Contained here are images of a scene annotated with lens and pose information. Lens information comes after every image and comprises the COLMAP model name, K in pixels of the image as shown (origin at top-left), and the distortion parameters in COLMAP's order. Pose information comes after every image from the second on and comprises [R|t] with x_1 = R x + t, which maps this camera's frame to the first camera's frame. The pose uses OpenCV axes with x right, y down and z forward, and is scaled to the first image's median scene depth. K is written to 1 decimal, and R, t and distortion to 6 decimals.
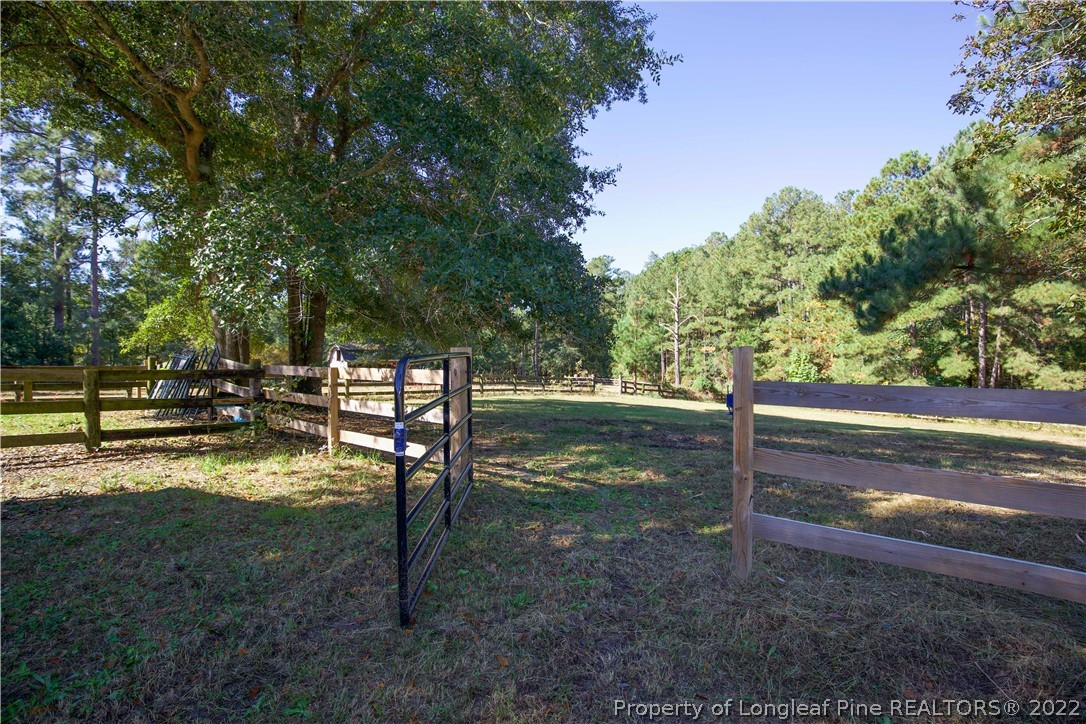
lens RADIAL K [[509.1, 0, 543.0], [0, 509.1, 362.0], [0, 0, 1]] dist [-0.044246, 0.012658]
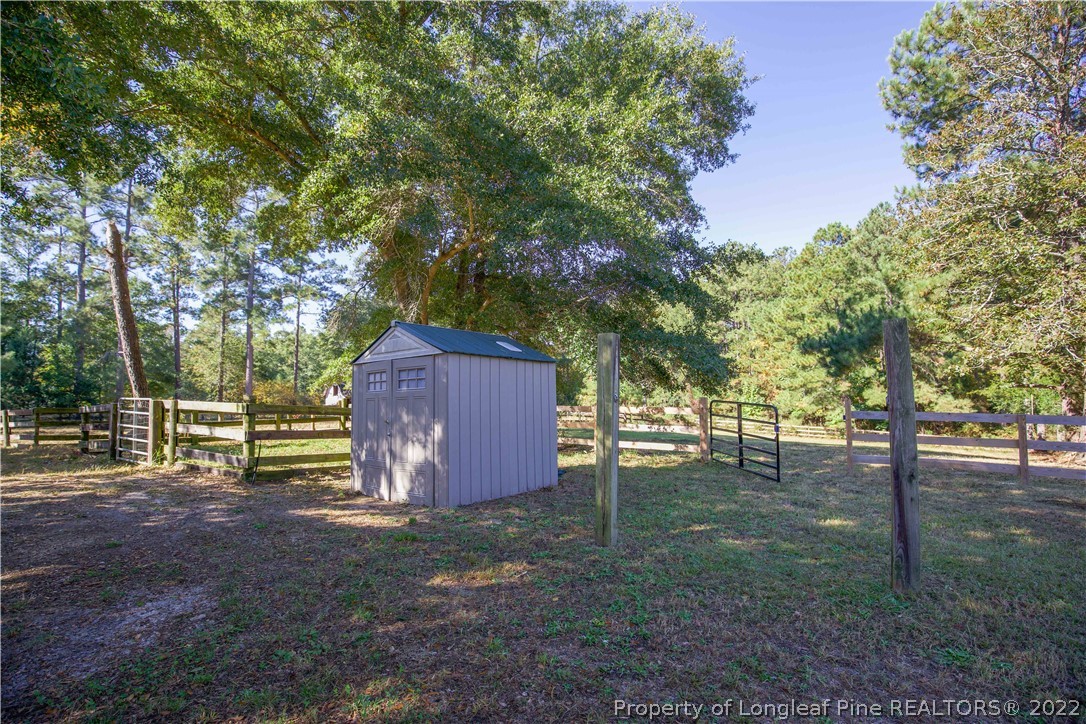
lens RADIAL K [[509.1, 0, 543.0], [0, 509.1, 362.0], [0, 0, 1]] dist [-0.044246, 0.012658]
pose [[0.992900, 0.000631, 0.118946, -0.136190], [0.006581, 0.998163, -0.060229, -0.007272], [-0.118766, 0.060584, 0.991072, -0.136112]]
